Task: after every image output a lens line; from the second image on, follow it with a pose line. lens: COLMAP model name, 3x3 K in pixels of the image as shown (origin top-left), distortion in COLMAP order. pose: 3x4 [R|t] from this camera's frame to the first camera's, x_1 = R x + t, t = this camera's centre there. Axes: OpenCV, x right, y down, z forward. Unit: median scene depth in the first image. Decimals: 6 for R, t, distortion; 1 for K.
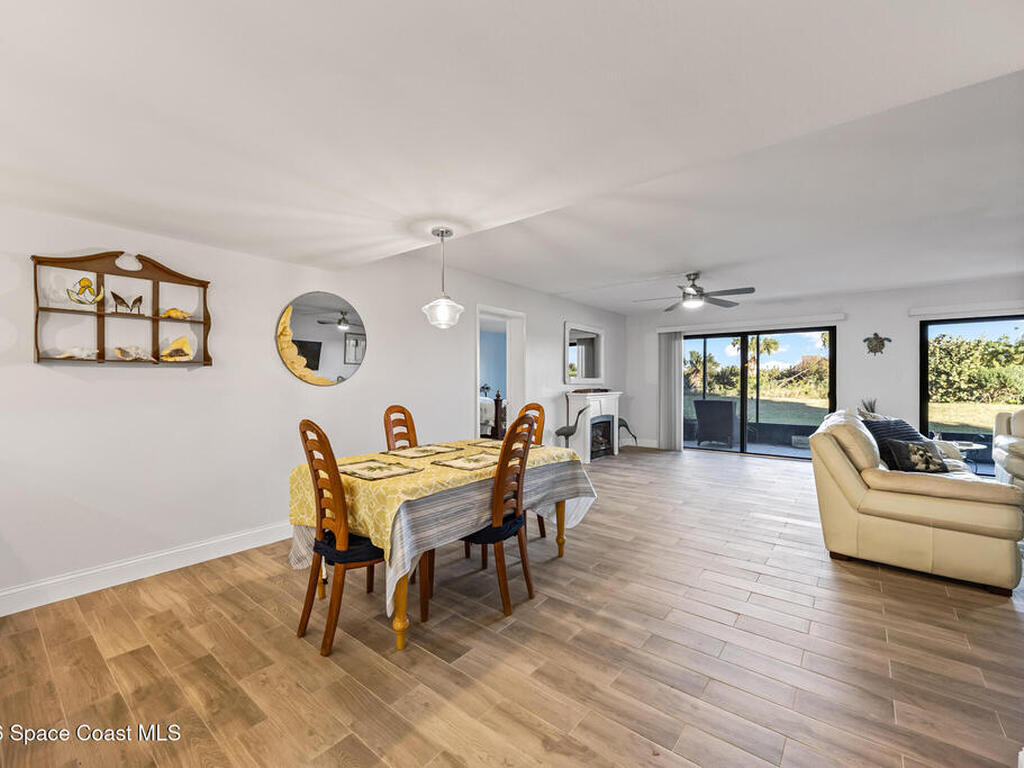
lens RADIAL K [[420.3, 0, 512.0], [0, 420.3, 384.0], [0, 0, 1]] dist [-0.001829, -0.000097]
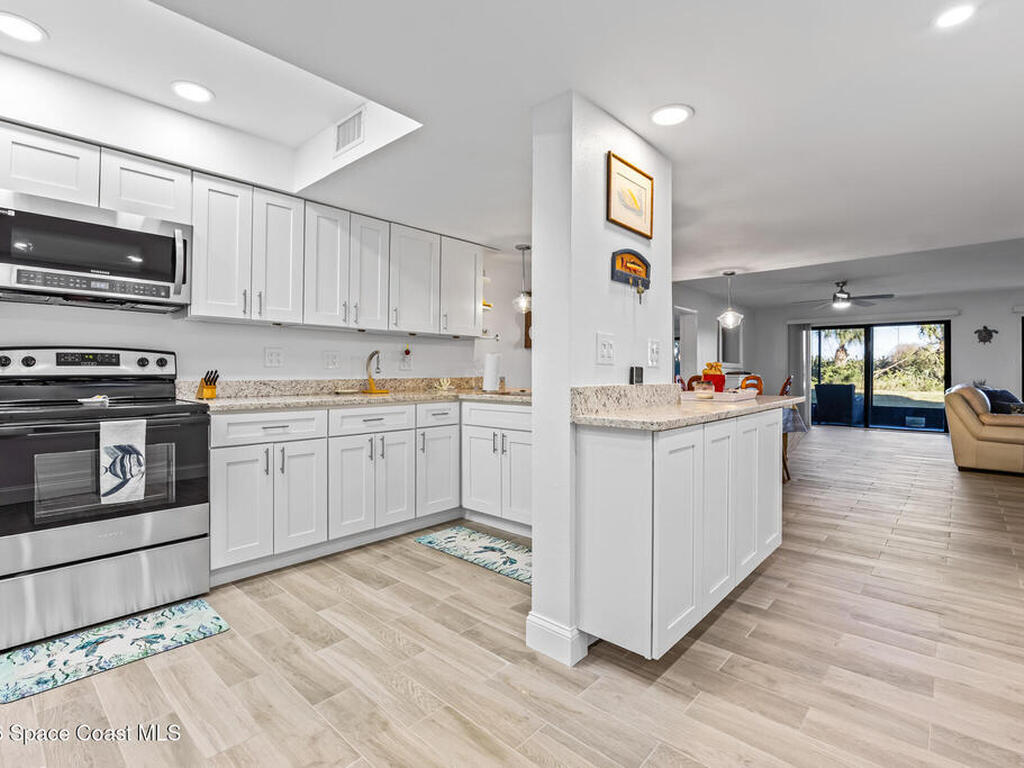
lens RADIAL K [[533.2, 0, 512.1], [0, 533.2, 377.1], [0, 0, 1]] dist [0.032089, -0.000549]
pose [[0.999973, 0.001805, 0.007137, -0.940024], [-0.001756, 0.999975, -0.006848, 0.074166], [-0.007149, 0.006835, 0.999951, -1.044896]]
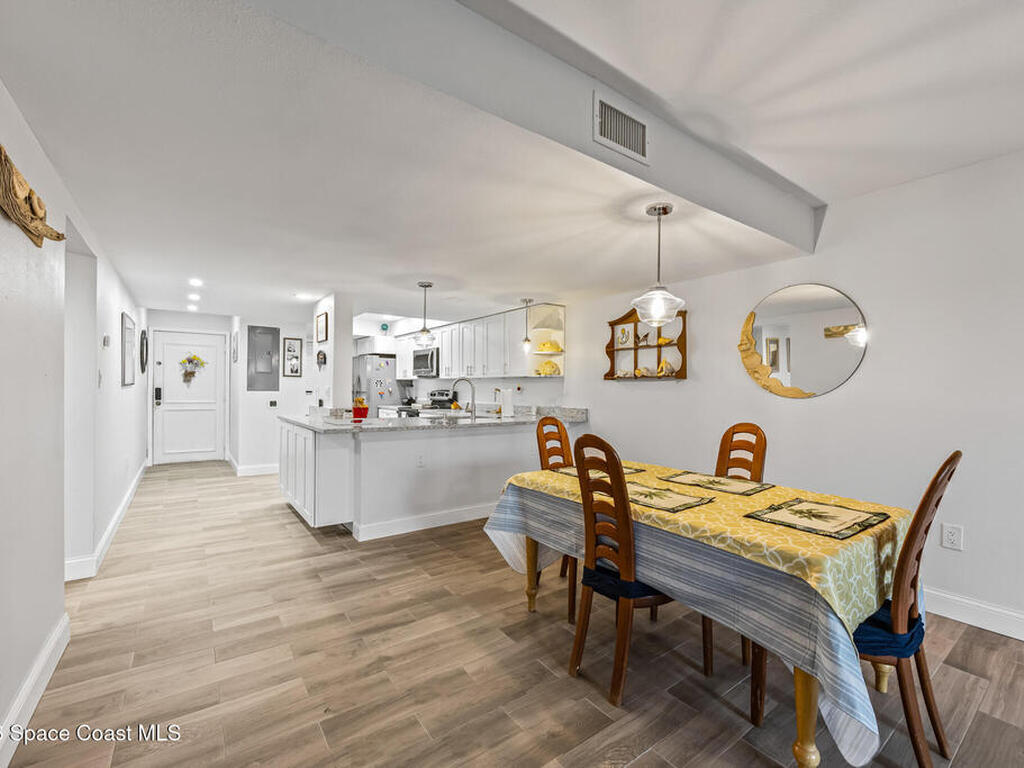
lens RADIAL K [[443.3, 0, 512.6], [0, 443.3, 390.4], [0, 0, 1]] dist [0.035056, 0.000123]
pose [[-0.235770, 0.003109, -0.971804, 0.671387], [-0.015672, 0.999853, 0.007001, -0.010077], [0.971683, 0.016881, -0.235686, 0.831461]]
